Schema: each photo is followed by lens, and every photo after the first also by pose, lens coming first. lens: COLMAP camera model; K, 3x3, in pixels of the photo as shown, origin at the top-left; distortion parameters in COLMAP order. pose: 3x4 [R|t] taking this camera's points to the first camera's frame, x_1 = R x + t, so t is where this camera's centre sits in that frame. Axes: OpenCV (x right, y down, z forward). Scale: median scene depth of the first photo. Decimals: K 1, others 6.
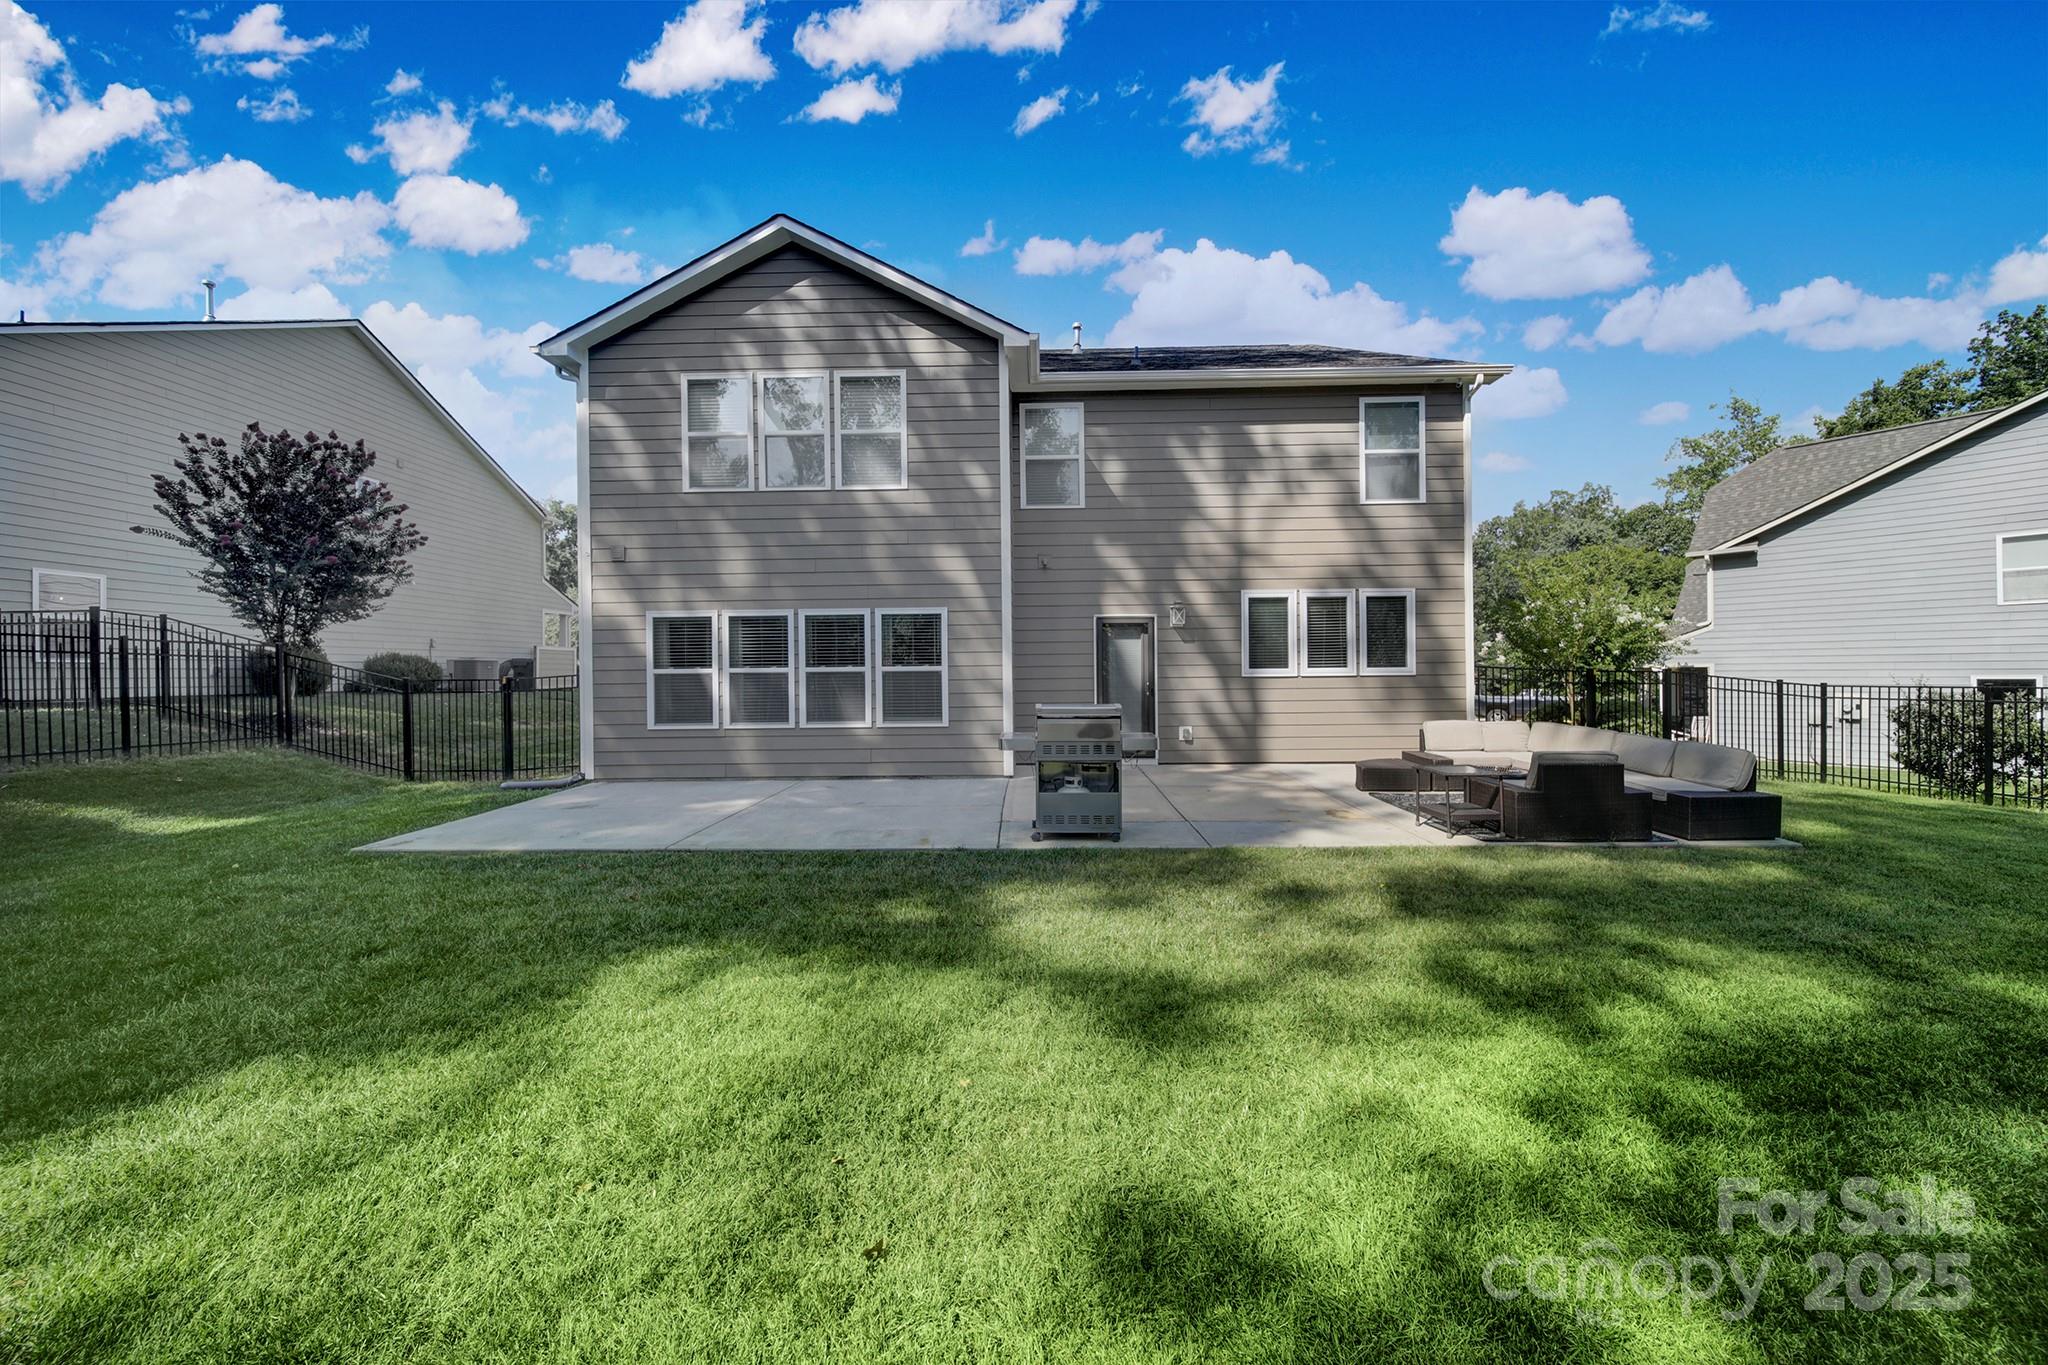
lens RADIAL K [[731.8, 0, 1034.9], [0, 731.8, 673.5], [0, 0, 1]] dist [0.001090, -0.000082]
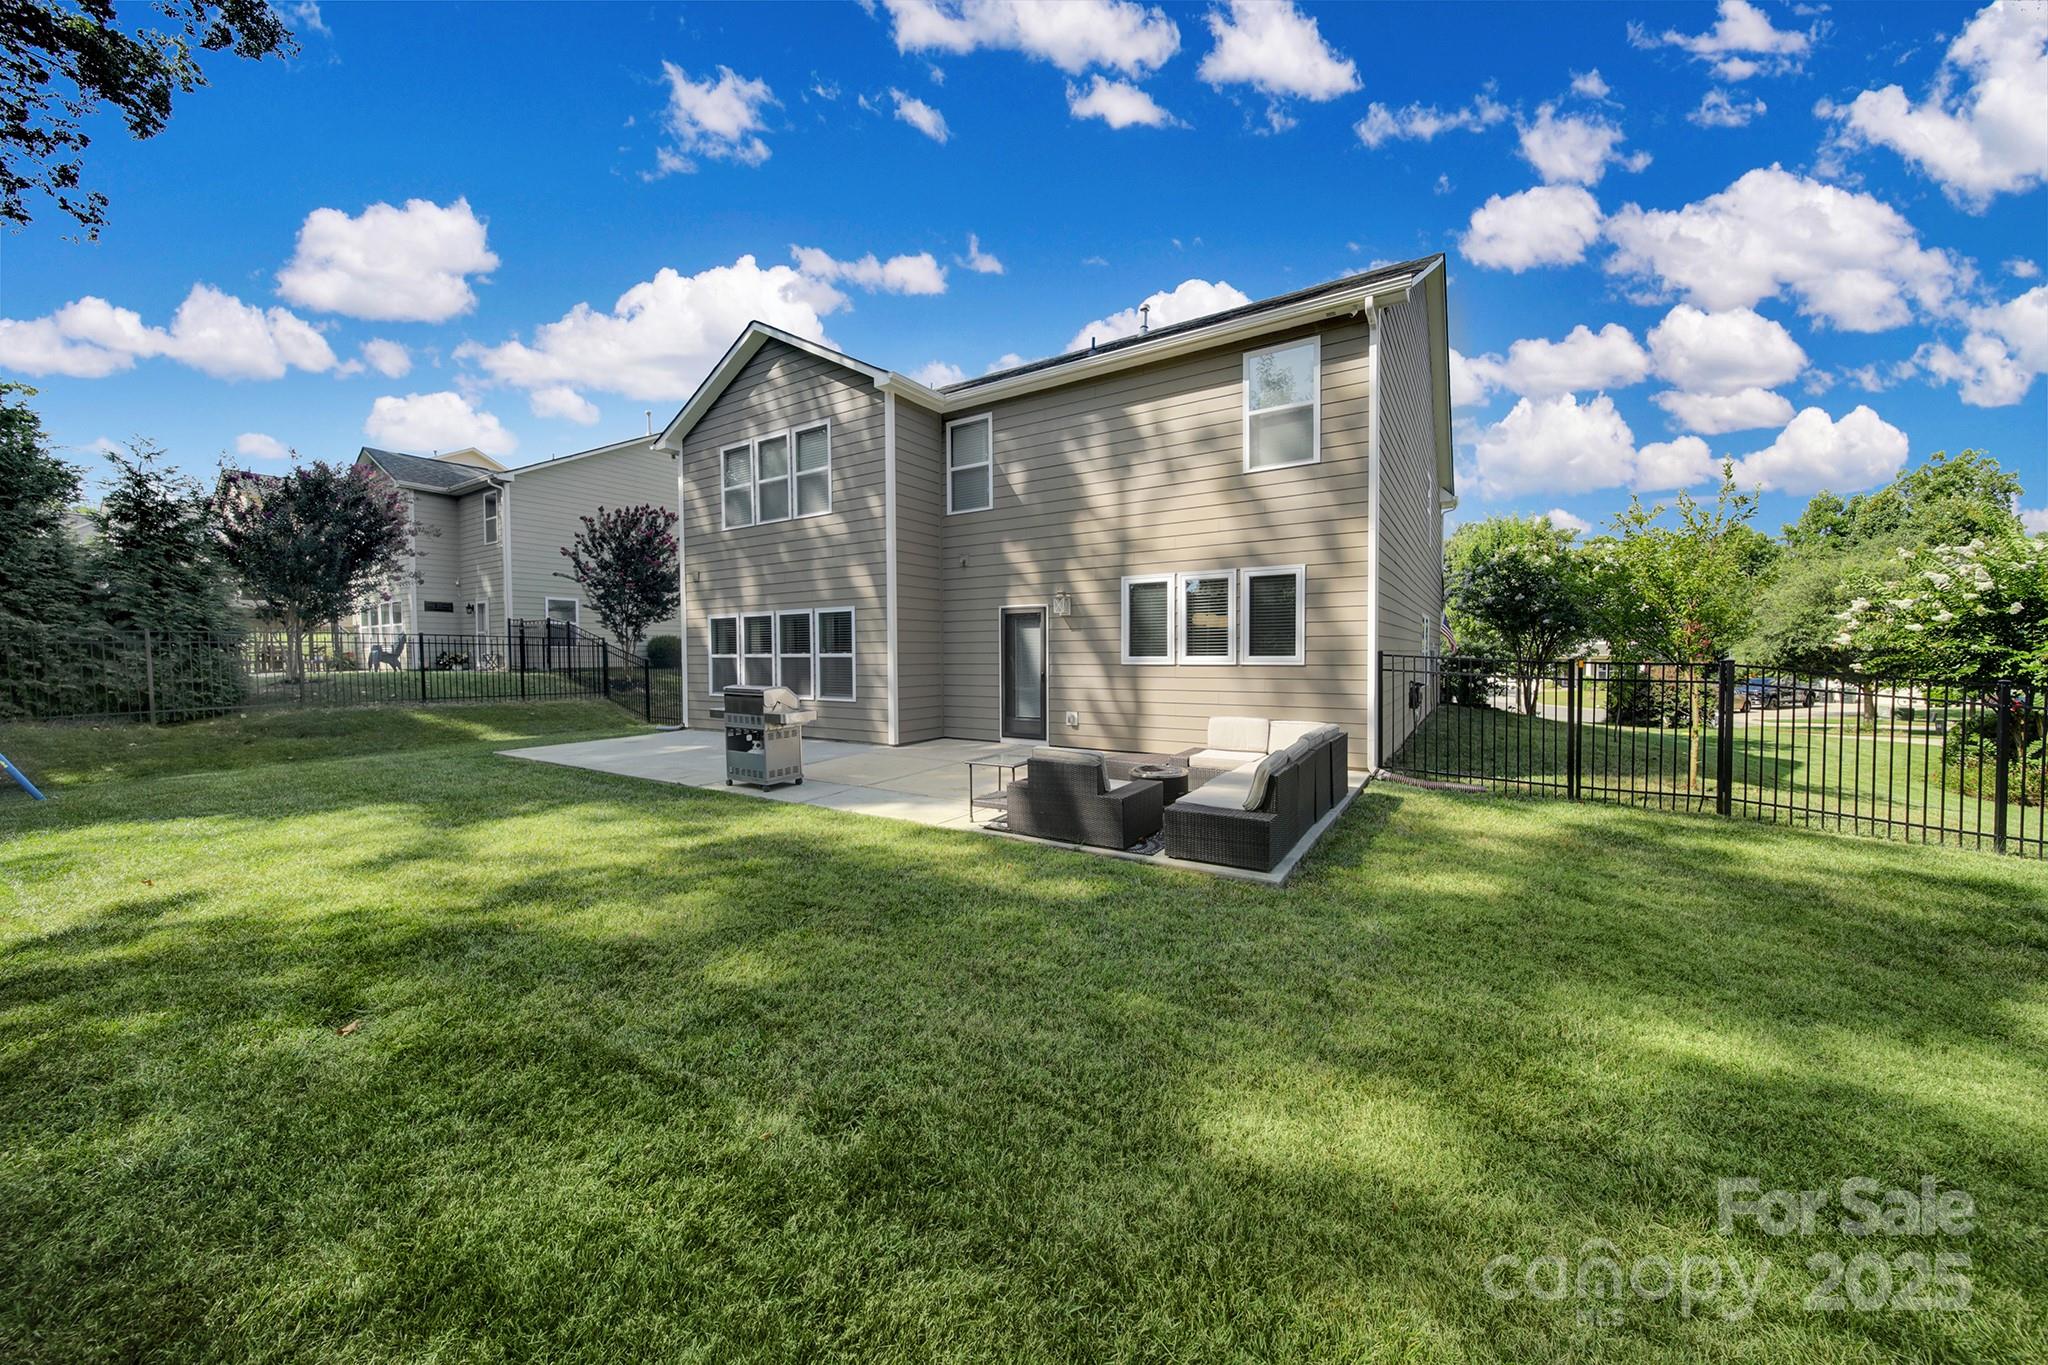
lens RADIAL K [[731.8, 0, 1034.9], [0, 731.8, 673.5], [0, 0, 1]] dist [0.001090, -0.000082]
pose [[0.843557, 0.019564, -0.536683, 0.716313], [-0.003492, 0.999515, 0.030947, -0.013828], [0.537028, -0.024231, 0.843216, 0.101281]]
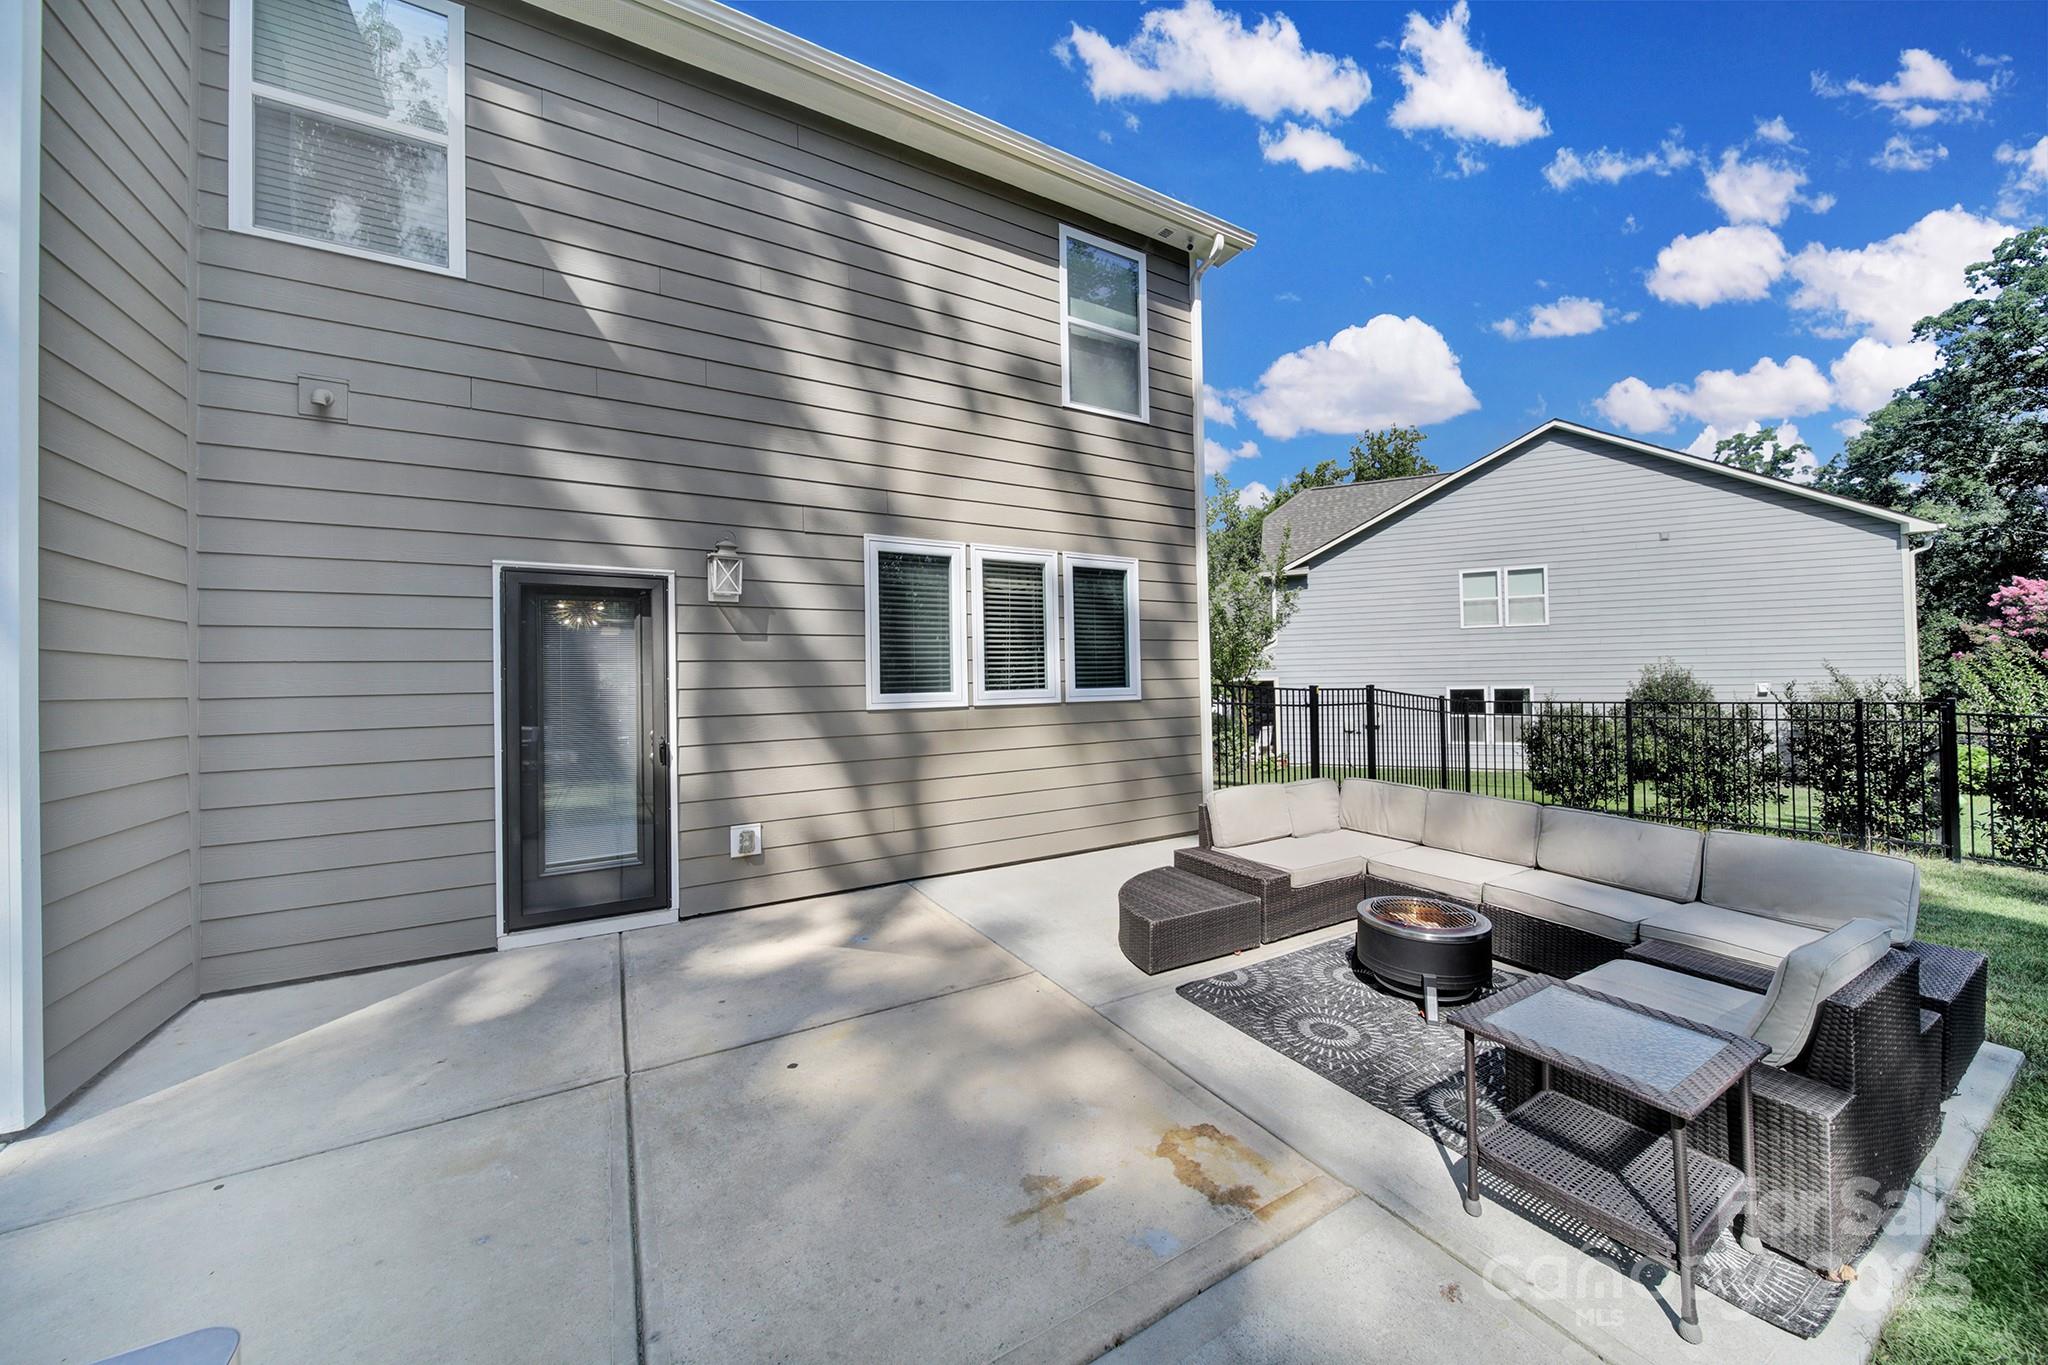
lens RADIAL K [[731.8, 0, 1034.9], [0, 731.8, 673.5], [0, 0, 1]] dist [0.001090, -0.000082]
pose [[0.844154, -0.001149, 0.536099, 0.115017], [0.021053, 0.999297, -0.031008, -0.003014], [-0.535687, 0.037462, 0.843585, 0.533058]]
